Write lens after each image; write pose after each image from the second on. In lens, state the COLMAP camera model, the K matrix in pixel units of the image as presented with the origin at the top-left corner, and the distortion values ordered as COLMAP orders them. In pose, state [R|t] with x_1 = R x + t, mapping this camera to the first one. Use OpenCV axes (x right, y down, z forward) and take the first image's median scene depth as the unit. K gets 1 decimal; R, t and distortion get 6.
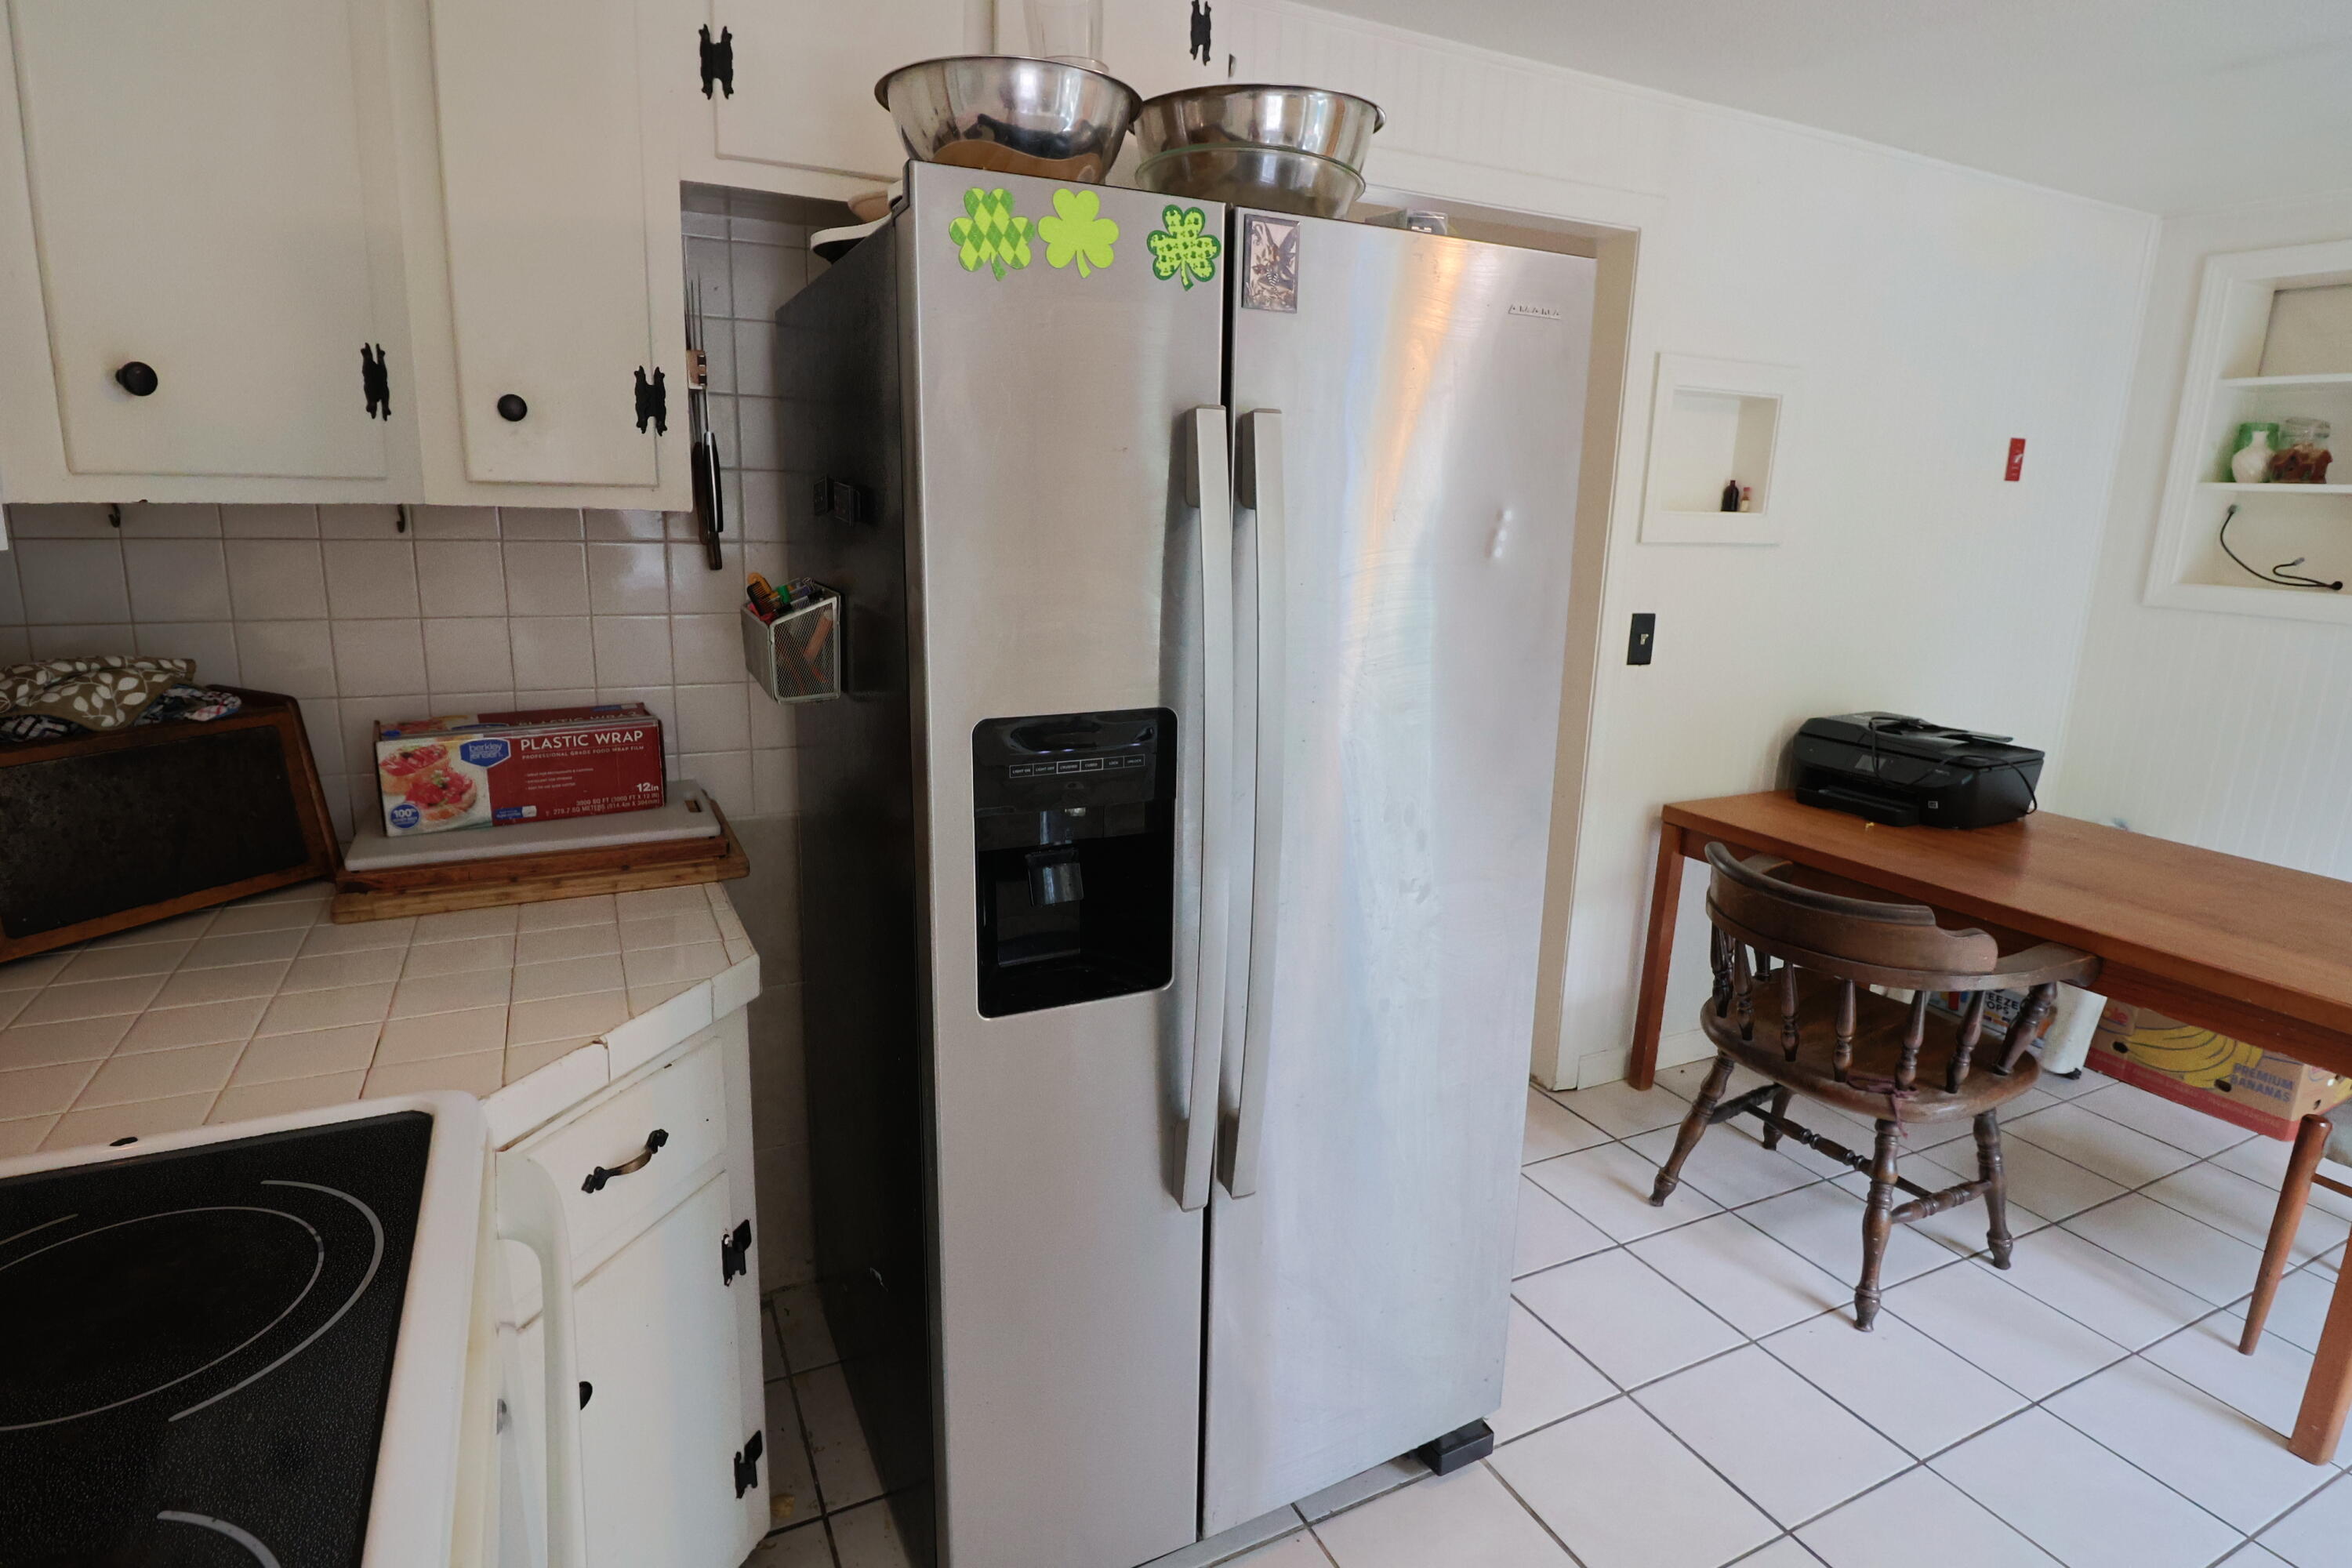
lens RADIAL K [[1217.7, 0, 1169.3], [0, 1217.7, 764.2], [0, 0, 1]] dist [0.000831, -0.012673]
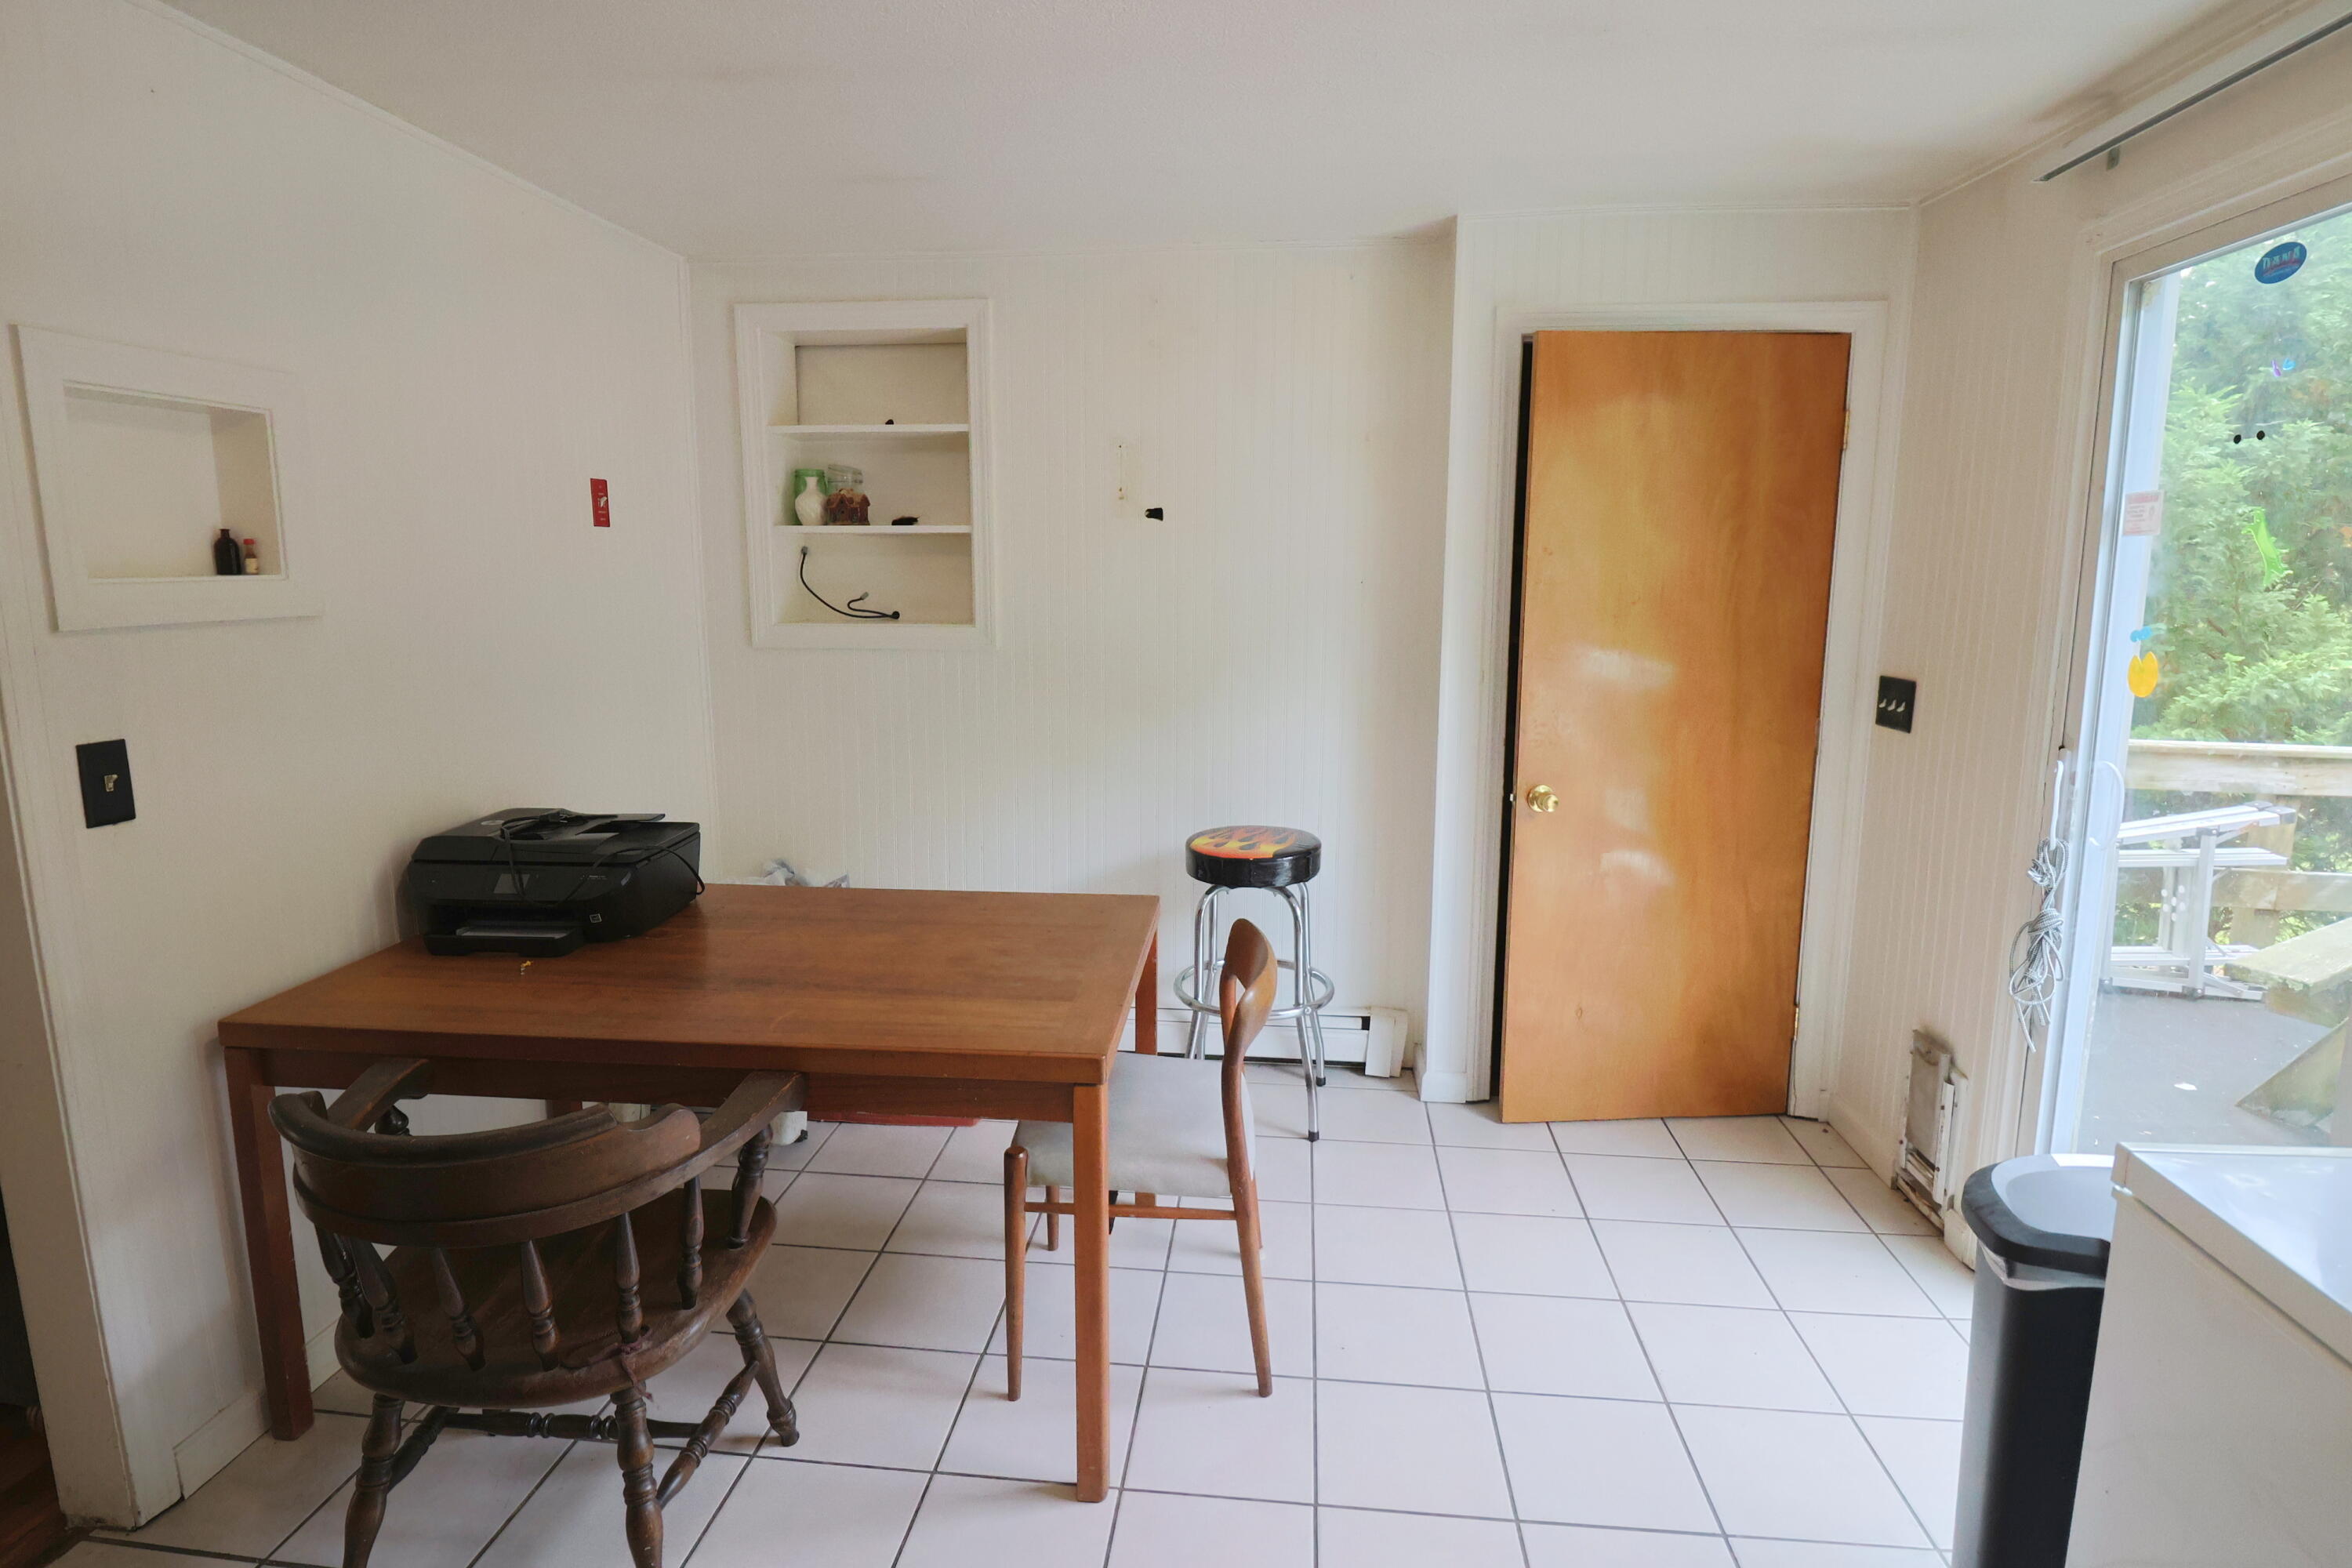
lens RADIAL K [[1217.7, 0, 1169.3], [0, 1217.7, 764.2], [0, 0, 1]] dist [0.000831, -0.012673]
pose [[0.536224, -0.166525, 0.827486, 0.168995], [0.198018, 0.977805, 0.068457, -0.046589], [-0.820519, 0.127149, 0.557298, 0.205927]]
